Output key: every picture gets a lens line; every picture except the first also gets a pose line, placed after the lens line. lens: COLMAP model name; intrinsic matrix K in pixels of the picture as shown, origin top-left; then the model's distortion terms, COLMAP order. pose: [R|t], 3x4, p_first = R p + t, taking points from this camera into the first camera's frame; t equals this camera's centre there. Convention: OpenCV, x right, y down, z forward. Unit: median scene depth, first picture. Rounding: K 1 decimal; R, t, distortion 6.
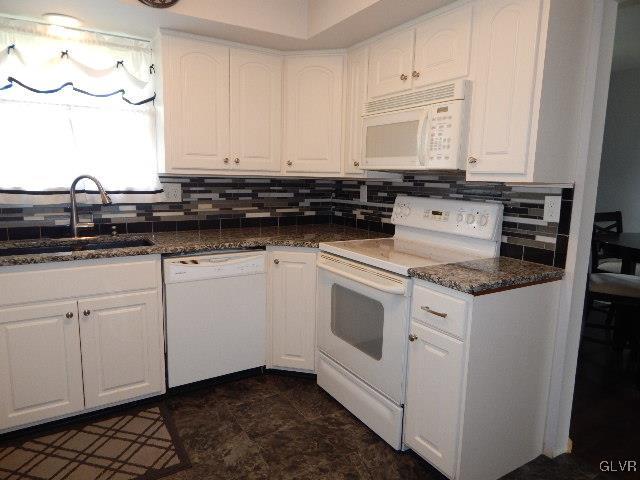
lens RADIAL K [[420.5, 0, 323.4], [0, 420.5, 239.5], [0, 0, 1]] dist [-0.005651, 0.000587]
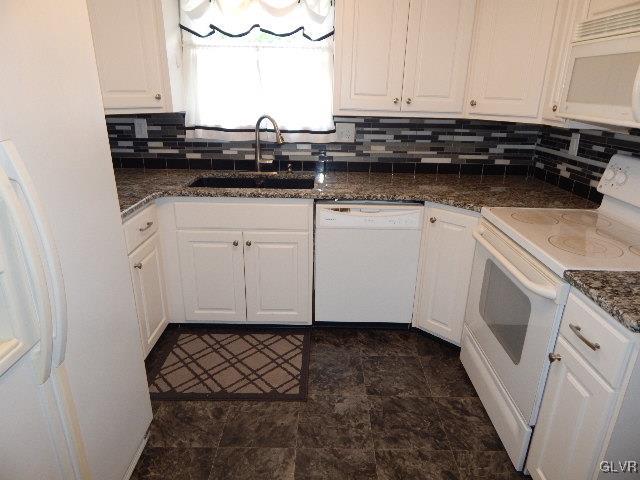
lens RADIAL K [[420.5, 0, 320.5], [0, 420.5, 239.2], [0, 0, 1]] dist [-0.005651, 0.000587]
pose [[0.850433, 0.175041, -0.496109, 0.144775], [-0.083077, 0.975875, 0.201904, -0.072557], [0.519482, -0.130491, 0.844459, 0.119082]]
